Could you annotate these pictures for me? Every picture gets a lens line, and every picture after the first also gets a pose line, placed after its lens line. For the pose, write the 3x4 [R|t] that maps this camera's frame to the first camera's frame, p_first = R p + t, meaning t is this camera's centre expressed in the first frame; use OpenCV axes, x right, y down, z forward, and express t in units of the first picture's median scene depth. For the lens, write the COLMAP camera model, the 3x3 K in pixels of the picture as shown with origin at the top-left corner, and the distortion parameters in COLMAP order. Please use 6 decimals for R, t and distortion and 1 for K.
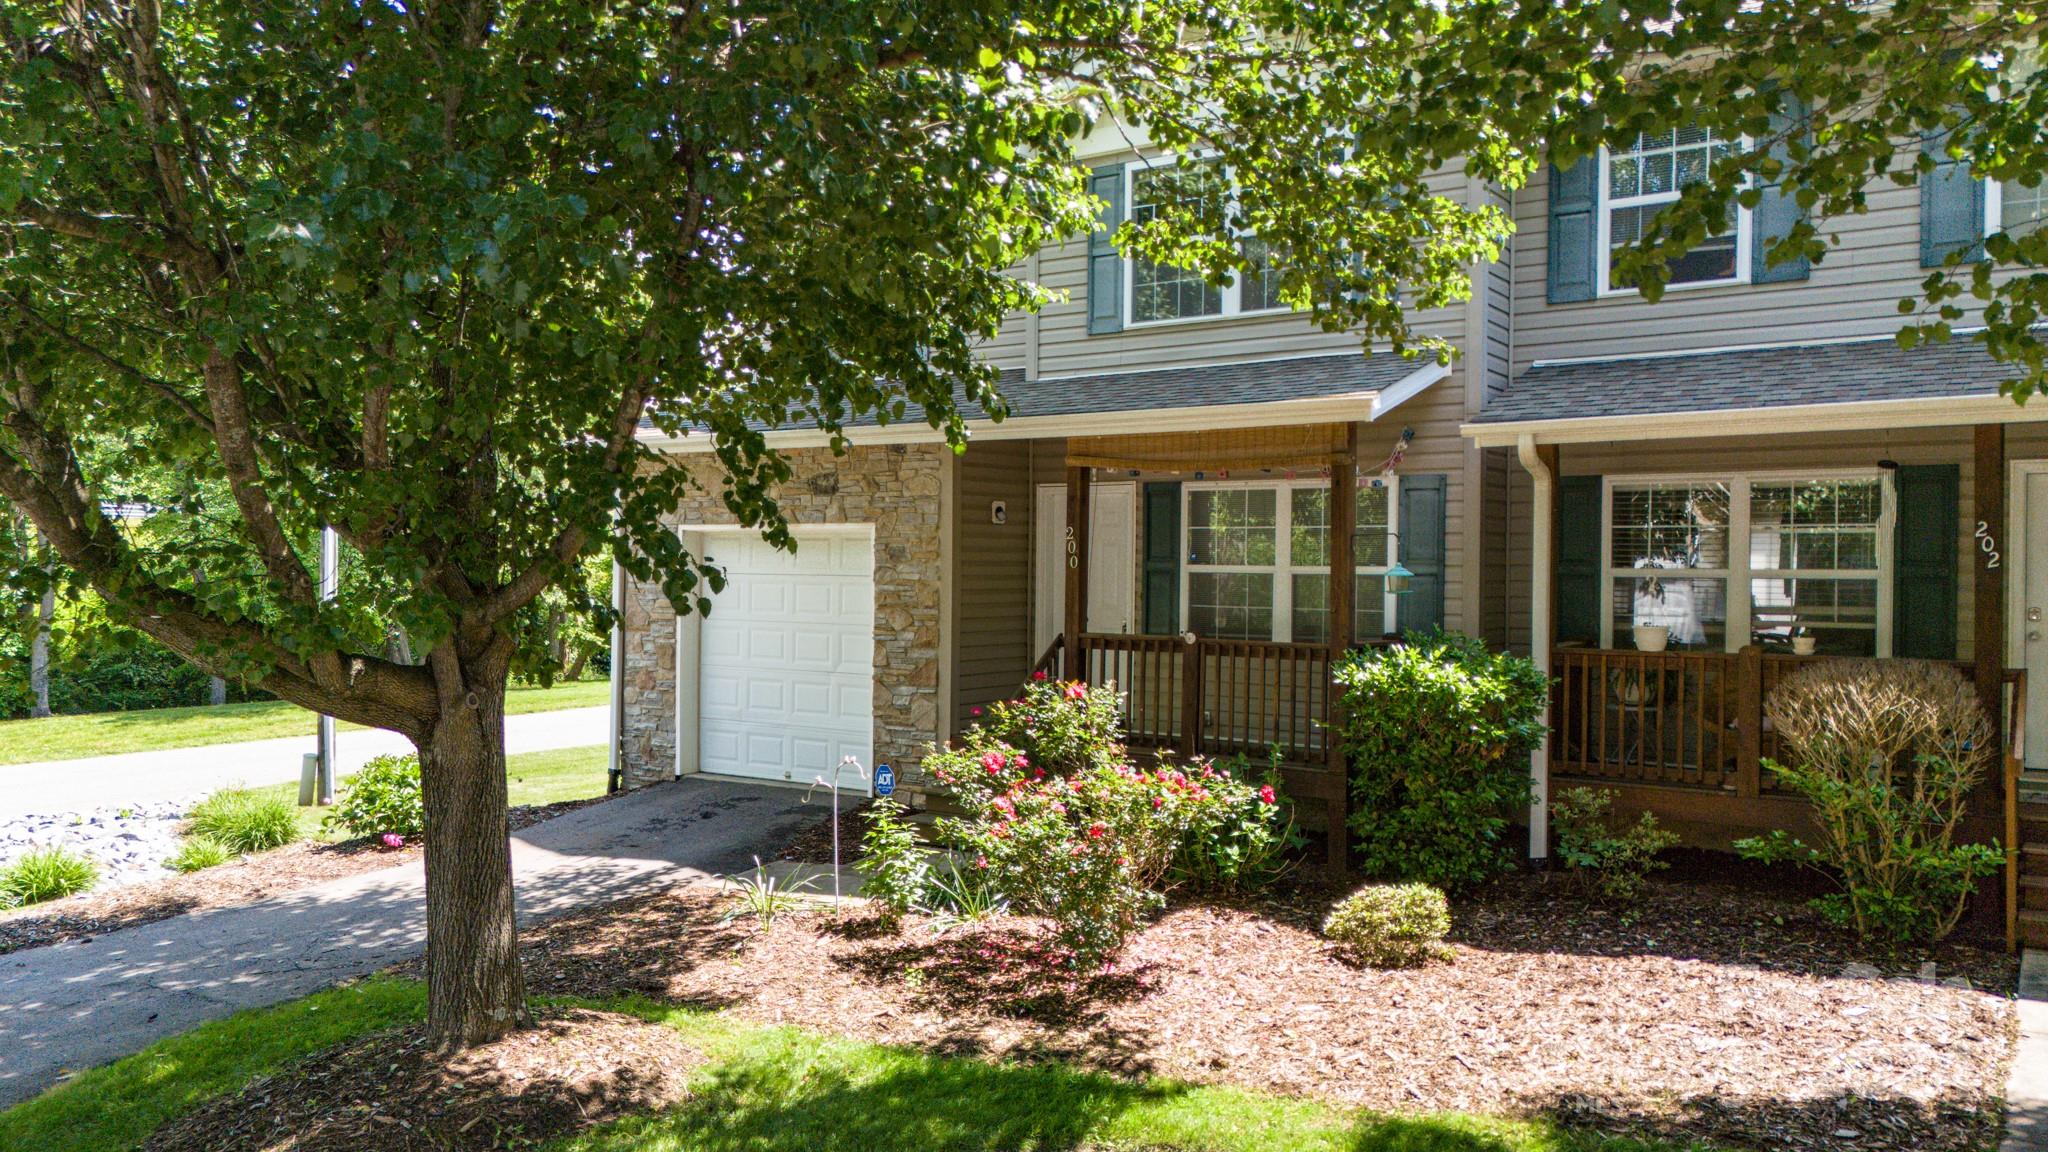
lens RADIAL K [[1523.5, 0, 1023.2], [0, 1523.5, 582.2], [0, 0, 1]] dist [0.030947, -0.006465]
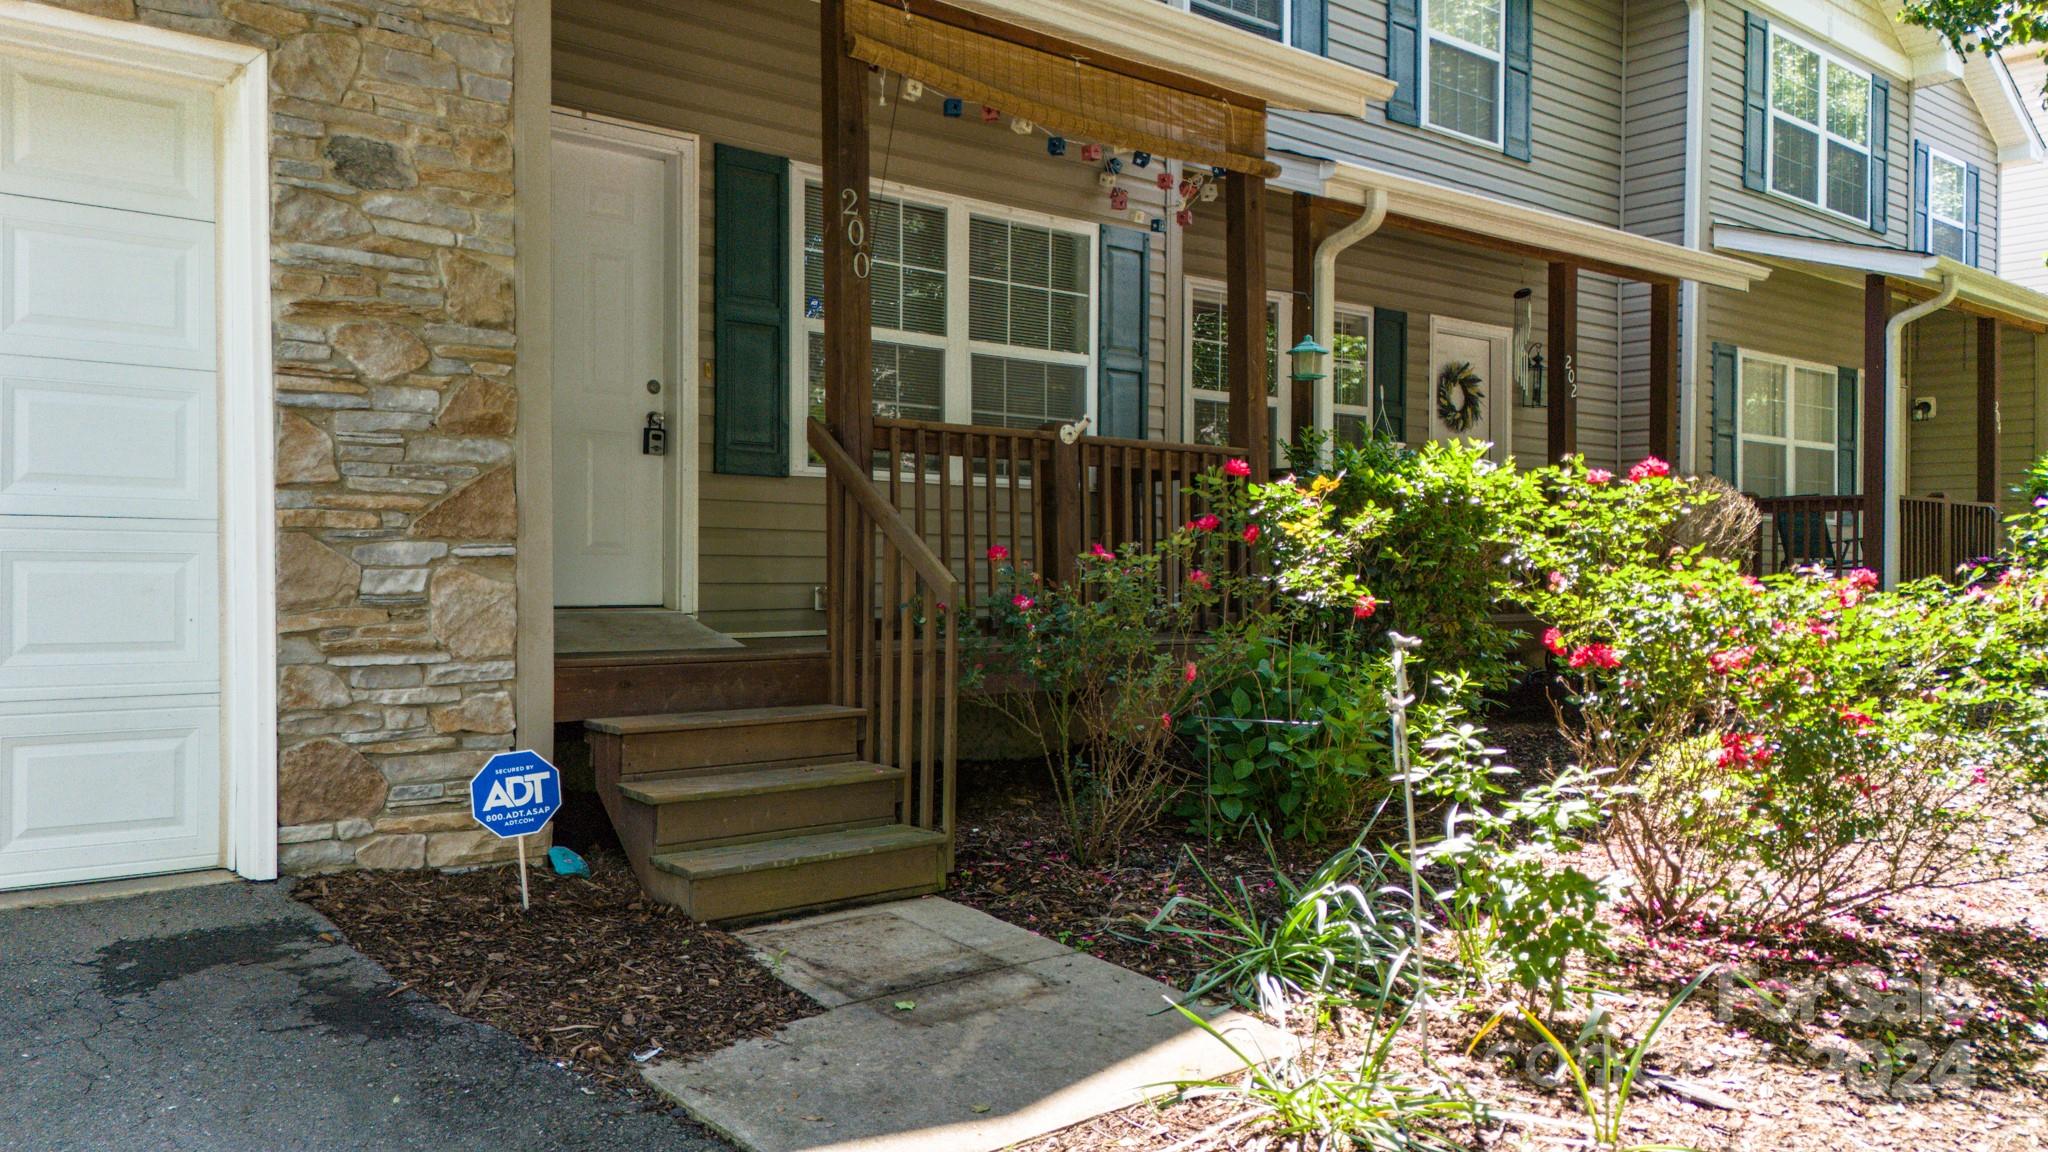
lens RADIAL K [[1523.5, 0, 1026.2], [0, 1523.5, 594.0], [0, 0, 1]] dist [0.030947, -0.006465]
pose [[0.274264, -0.018995, 0.961467, -0.420165], [0.005110, 0.999820, 0.018295, 0.082485], [-0.961641, -0.000104, 0.274312, 0.839007]]
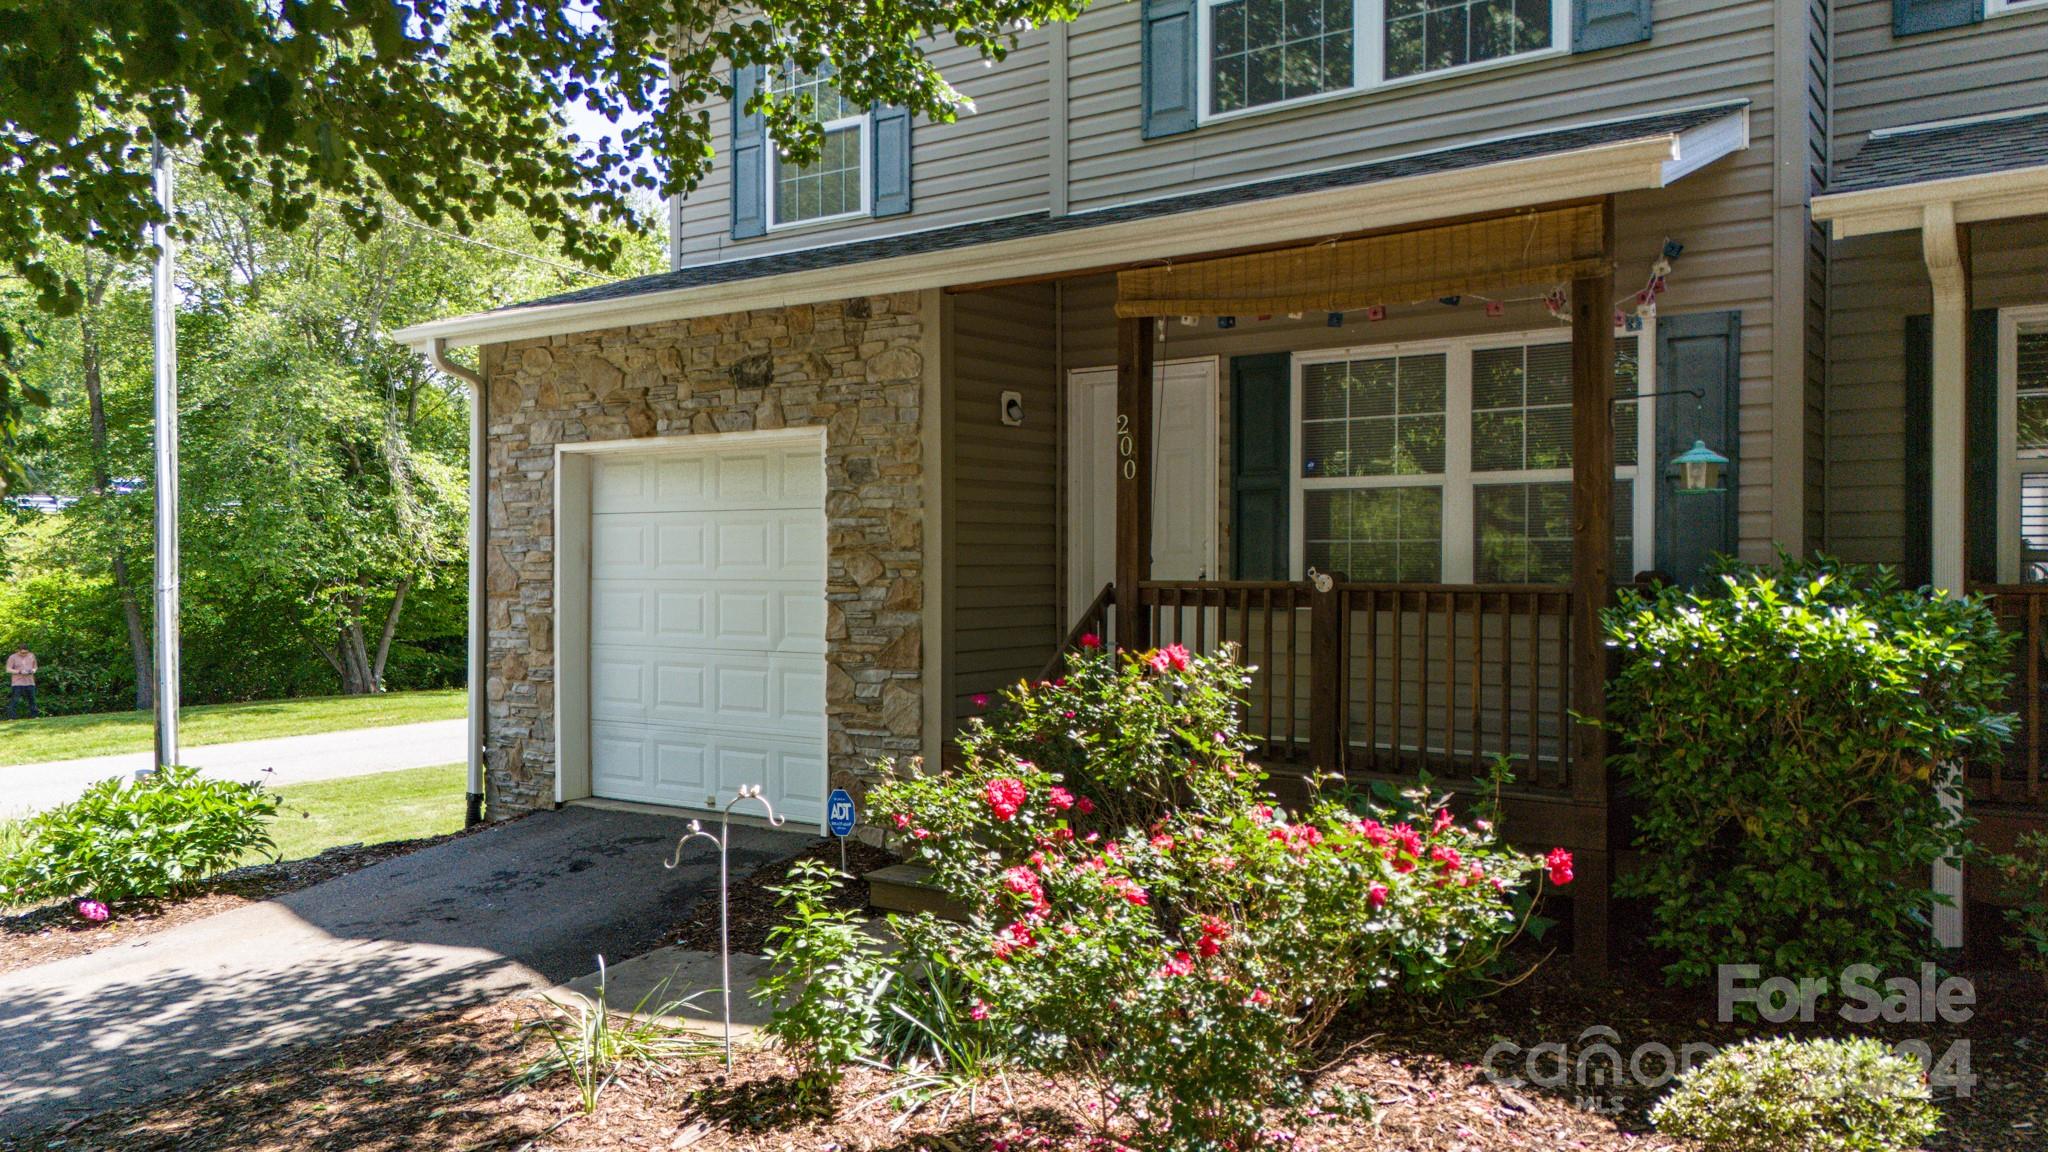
lens RADIAL K [[1523.5, 0, 1027.5], [0, 1523.5, 583.2], [0, 0, 1]] dist [0.030947, -0.006465]
pose [[0.999902, -0.010642, -0.009091, -0.004407], [0.010650, 0.999943, 0.000845, 0.034244], [0.009082, -0.000942, 0.999958, 0.371453]]
